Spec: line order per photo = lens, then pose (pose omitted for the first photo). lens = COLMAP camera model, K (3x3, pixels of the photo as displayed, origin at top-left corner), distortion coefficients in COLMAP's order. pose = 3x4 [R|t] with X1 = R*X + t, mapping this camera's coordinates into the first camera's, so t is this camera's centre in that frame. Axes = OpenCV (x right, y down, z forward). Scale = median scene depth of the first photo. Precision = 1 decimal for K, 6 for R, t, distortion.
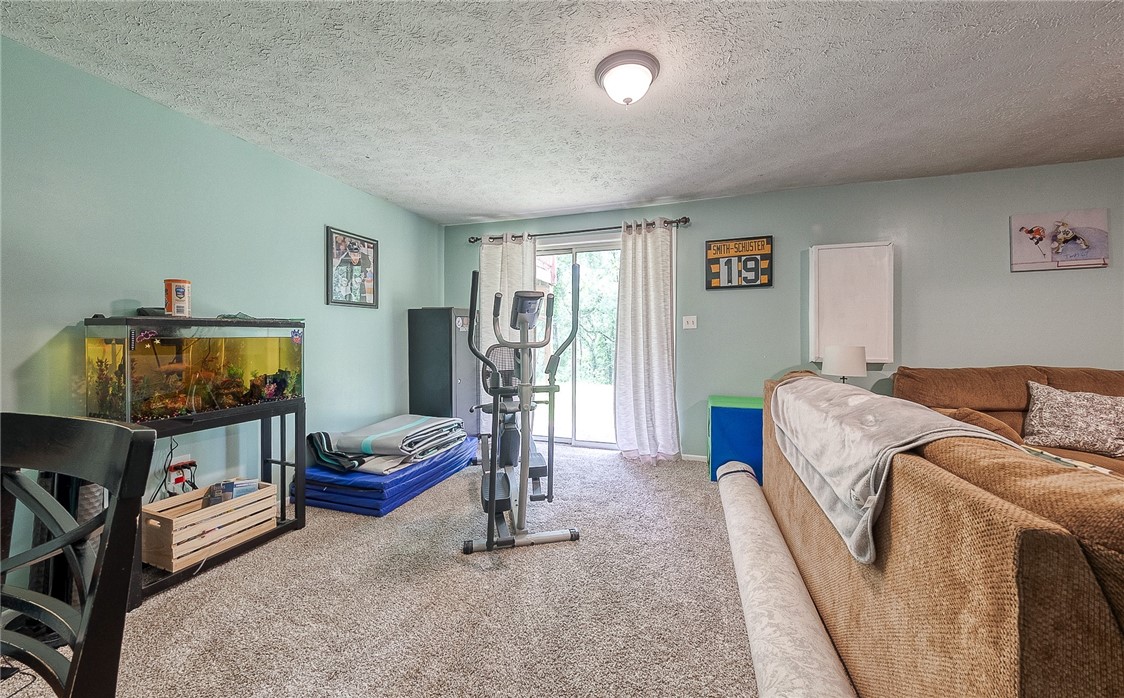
lens RADIAL K [[391.4, 0, 566.7], [0, 391.4, 341.7], [0, 0, 1]] dist [0.001865, -0.000964]
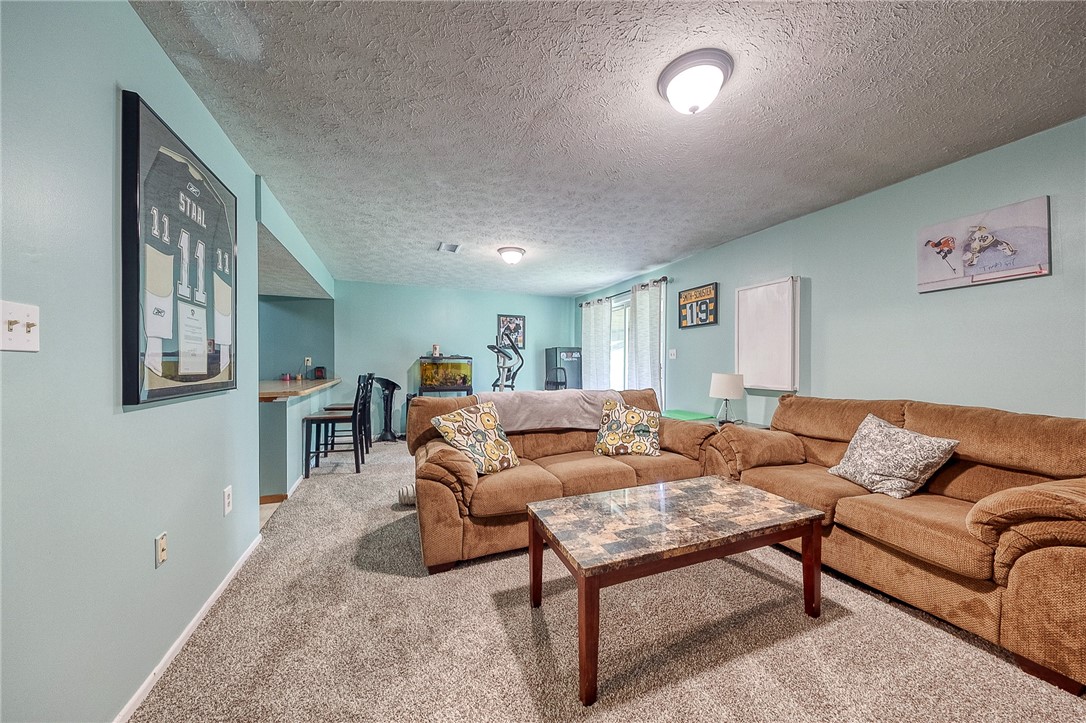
lens RADIAL K [[362.9, 0, 551.4], [0, 362.9, 364.1], [0, 0, 1]] dist [0.000164, -0.001721]
pose [[0.655688, 0.007914, -0.754990, 1.147284], [-0.016344, 0.999860, -0.003713, -0.003985], [0.754855, 0.014774, 0.655726, -0.137638]]
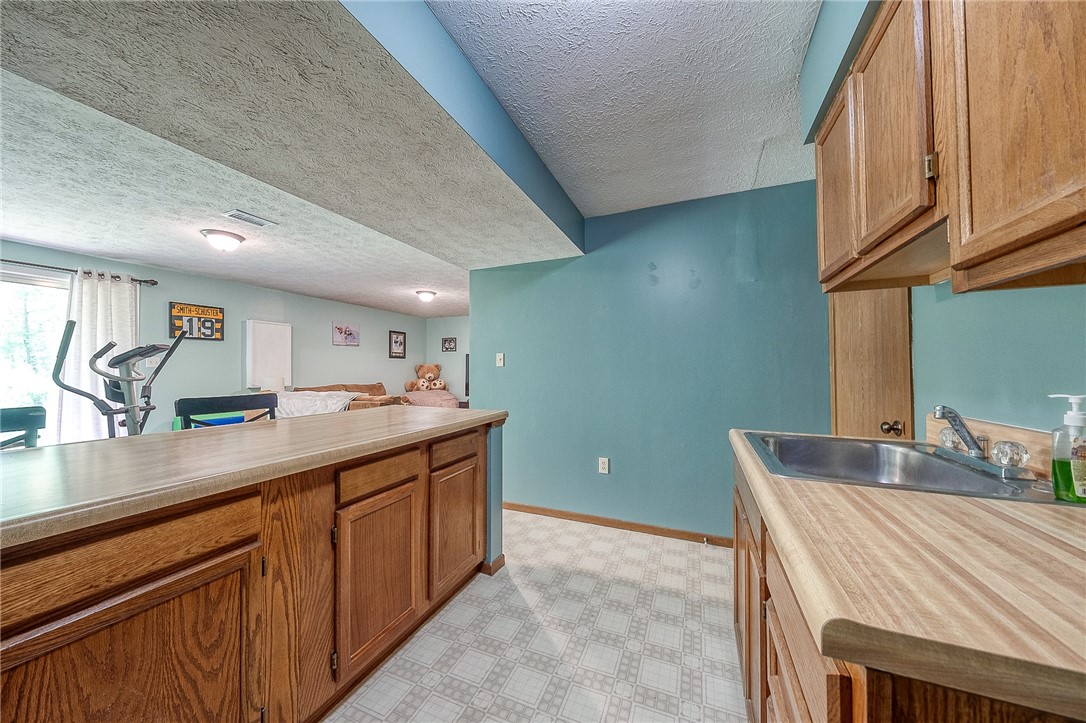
lens RADIAL K [[362.9, 0, 544.8], [0, 362.9, 364.2], [0, 0, 1]] dist [0.000164, -0.001721]
pose [[0.084901, 0.018071, 0.996226, -0.870481], [0.022992, 0.999534, -0.020090, 0.010395], [-0.996124, 0.024610, 0.084446, -0.419150]]
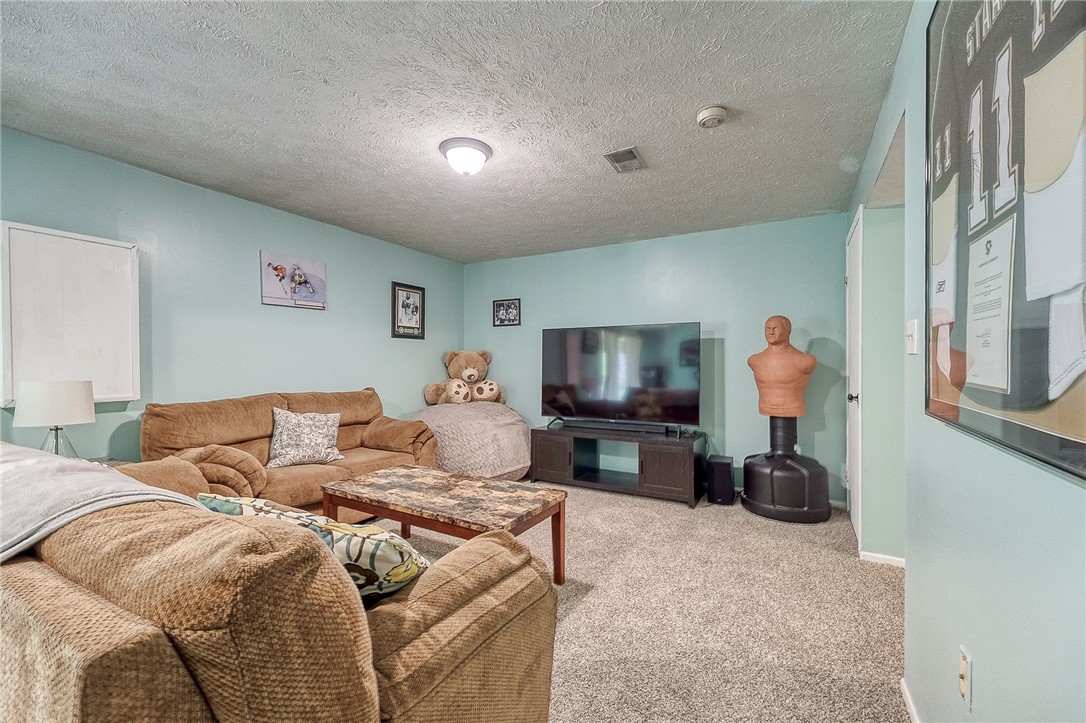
lens RADIAL K [[436.2, 0, 543.8], [0, 436.2, 367.2], [0, 0, 1]] dist [-0.004380, -0.000564]
pose [[0.211943, -0.005949, 0.977264, 0.153371], [0.017693, 0.999841, 0.002250, 0.000701], [-0.977122, 0.016814, 0.212014, 0.024972]]
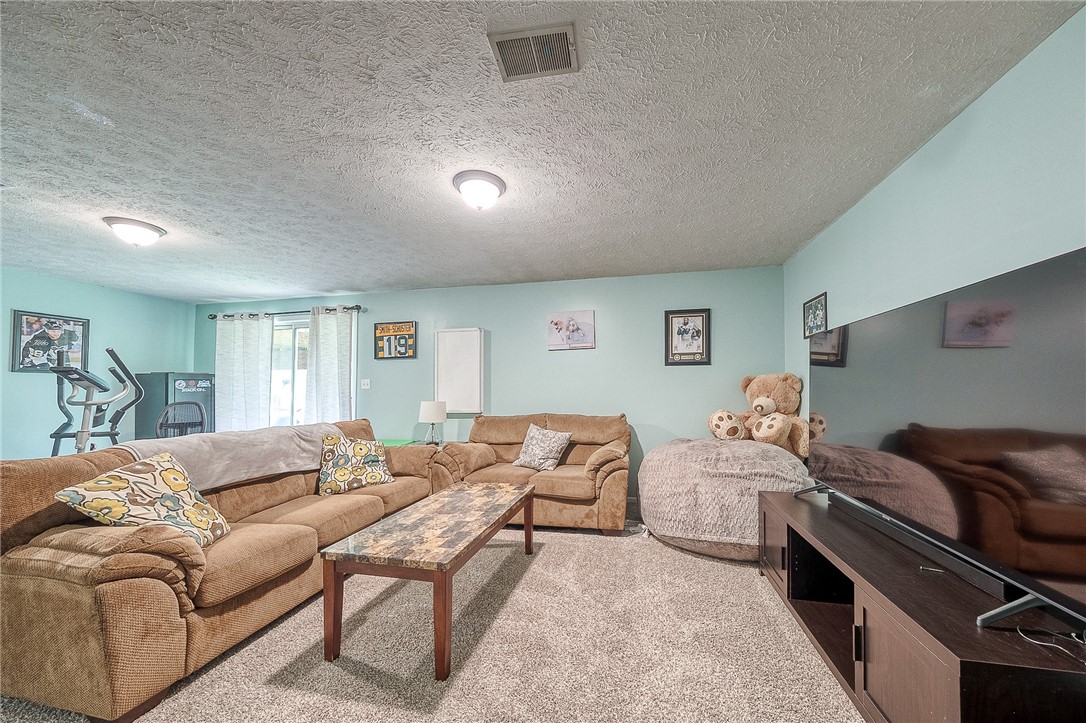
lens RADIAL K [[362.9, 0, 565.2], [0, 362.9, 382.2], [0, 0, 1]] dist [0.000164, -0.001721]
pose [[0.992293, -0.002945, 0.123879, 0.975440], [0.007956, 0.999169, -0.039974, -0.001750], [-0.123658, 0.040652, 0.991492, -0.348648]]
